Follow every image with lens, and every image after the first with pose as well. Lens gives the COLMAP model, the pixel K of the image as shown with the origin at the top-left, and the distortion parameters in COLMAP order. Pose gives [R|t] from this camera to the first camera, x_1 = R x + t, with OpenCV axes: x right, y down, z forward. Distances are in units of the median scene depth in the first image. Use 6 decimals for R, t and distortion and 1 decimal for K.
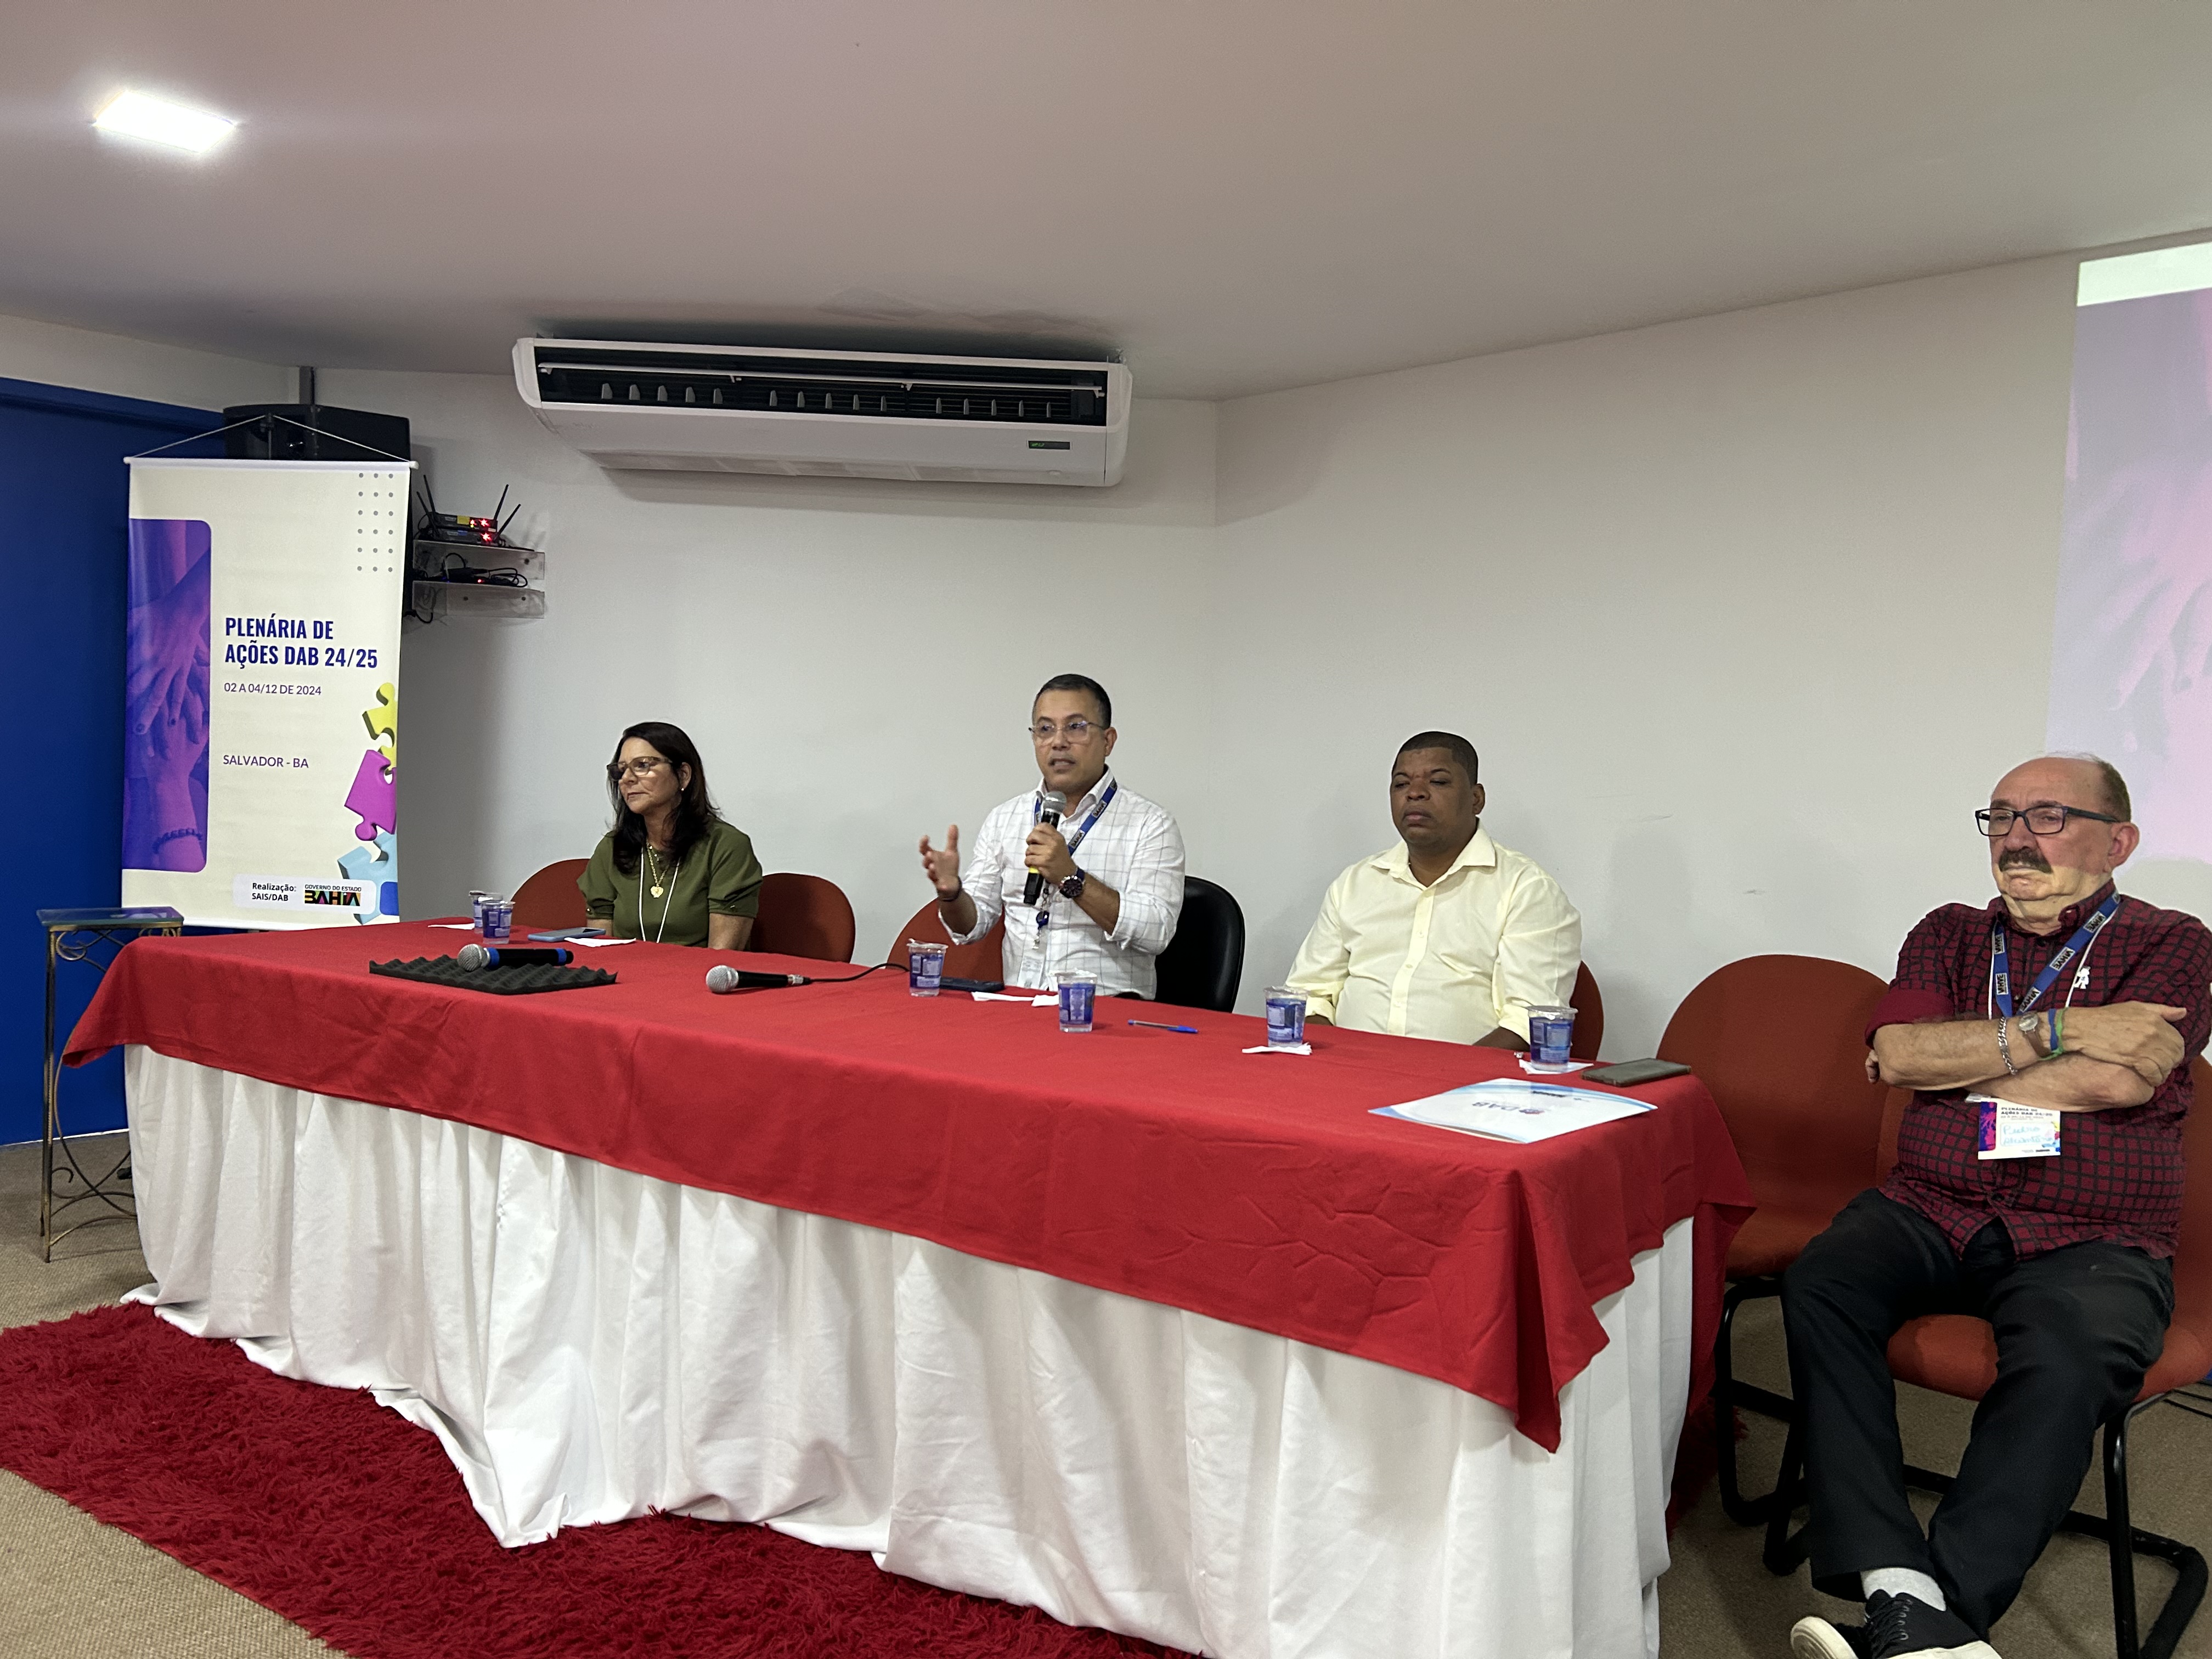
lens RADIAL K [[1663.0, 0, 1083.9], [0, 1663.0, 813.1], [0, 0, 1]] dist [0.032825, -0.043313]
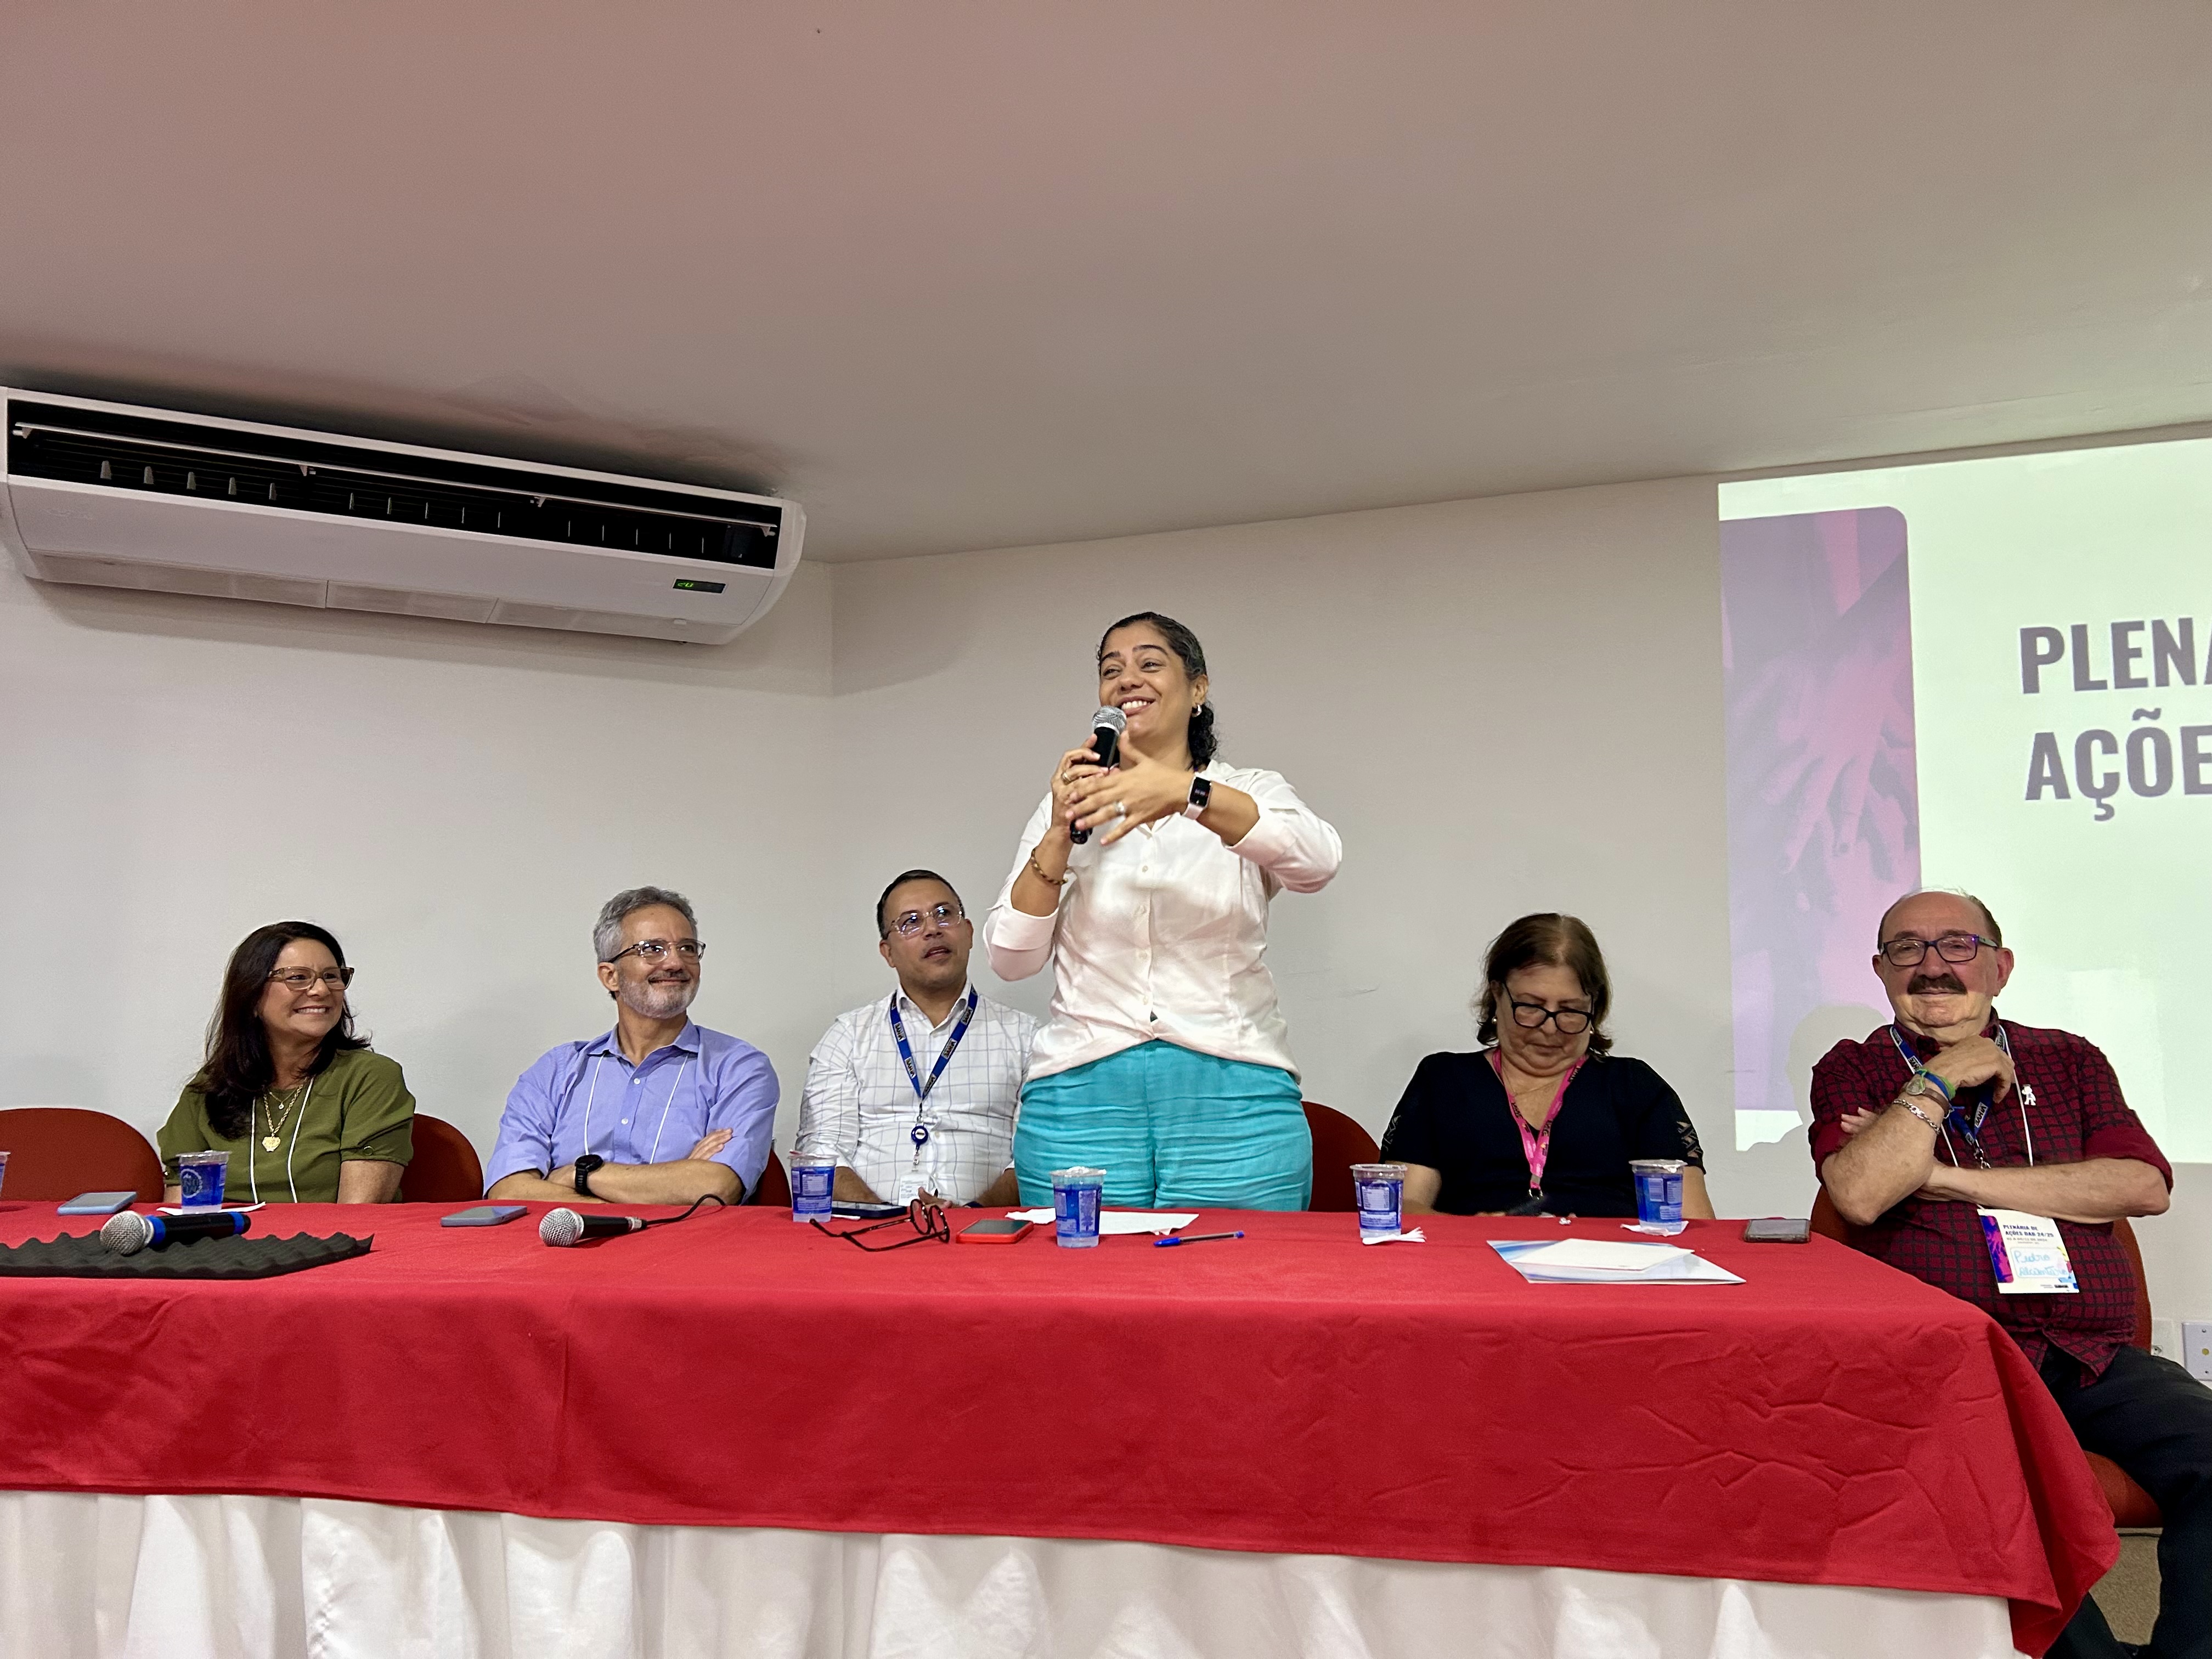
lens RADIAL K [[1663.0, 0, 1103.1], [0, 1663.0, 823.8], [0, 0, 1]] dist [0.032825, -0.043313]
pose [[0.898174, 0.014865, 0.439388, -0.282255], [0.044624, 0.991184, -0.124750, 0.024274], [-0.437369, 0.131654, 0.889593, 0.208955]]
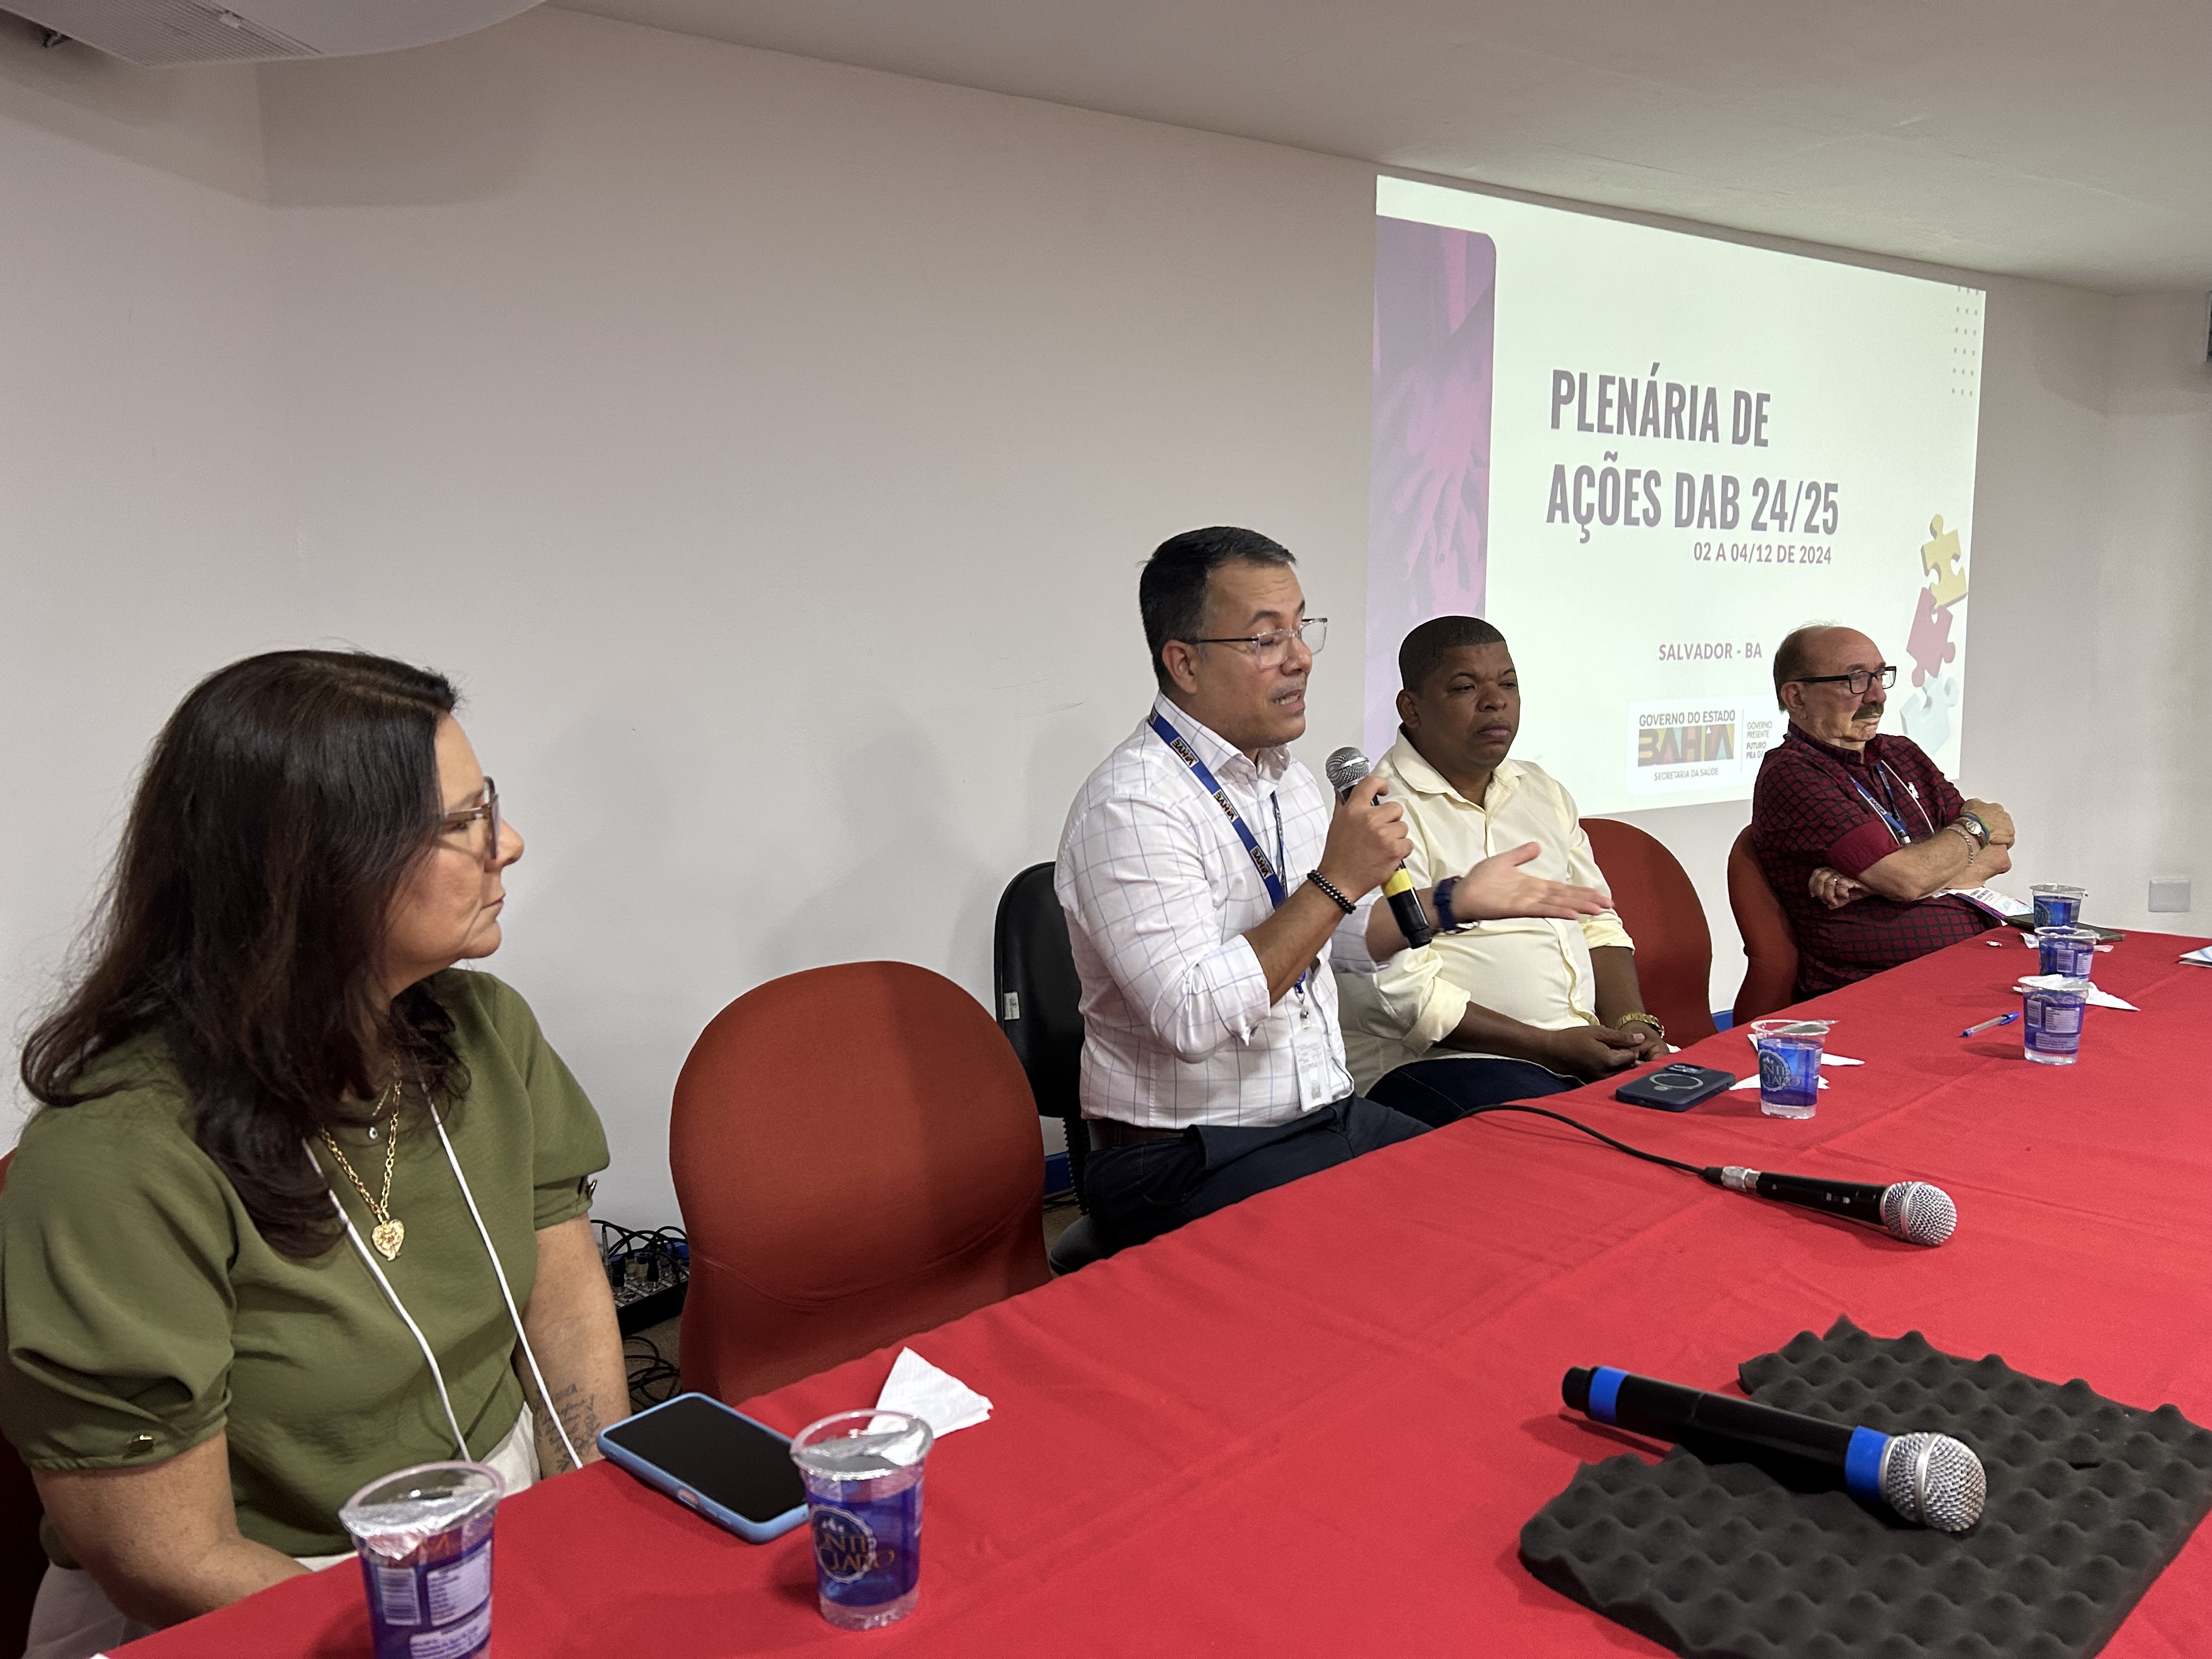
lens RADIAL K [[1663.0, 0, 1099.3], [0, 1663.0, 838.6], [0, 0, 1]] dist [0.032825, -0.043313]
pose [[0.203526, -0.160812, 0.965773, -0.604211], [0.046888, 0.986888, 0.154447, -0.073414], [-0.977946, 0.013849, 0.208398, 0.977325]]
